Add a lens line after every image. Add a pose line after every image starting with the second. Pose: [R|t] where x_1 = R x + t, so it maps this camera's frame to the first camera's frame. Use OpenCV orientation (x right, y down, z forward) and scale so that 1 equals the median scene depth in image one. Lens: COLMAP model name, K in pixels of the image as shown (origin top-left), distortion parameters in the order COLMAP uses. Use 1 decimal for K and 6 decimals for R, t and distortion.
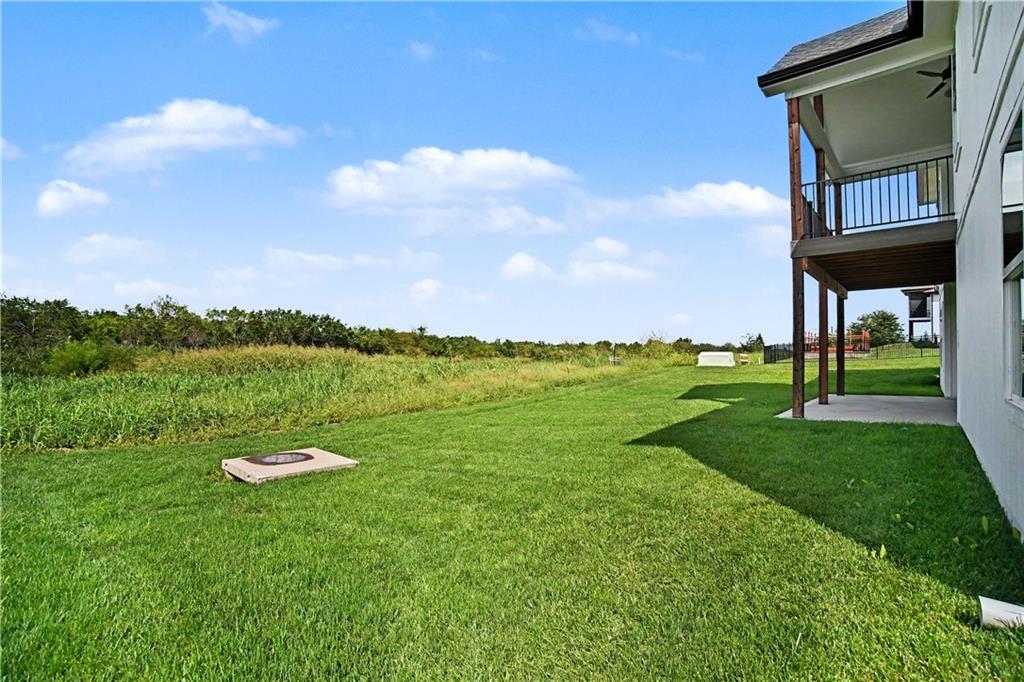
lens RADIAL K [[455.9, 0, 516.8], [0, 455.9, 334.9], [0, 0, 1]] dist [-0.000241, 0.000539]
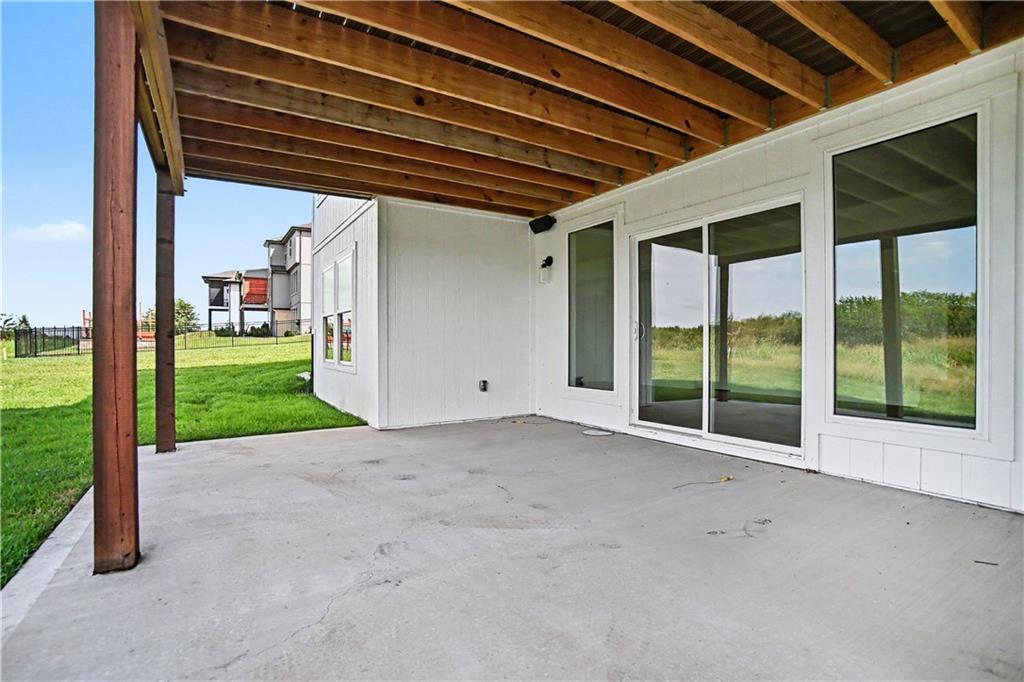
lens RADIAL K [[455.9, 0, 516.8], [0, 455.9, 334.9], [0, 0, 1]] dist [-0.000241, 0.000539]
pose [[0.246235, 0.000838, 0.969210, 0.111689], [-0.020332, 0.999784, 0.004301, 0.008194], [-0.968997, -0.020765, 0.246198, 0.166932]]
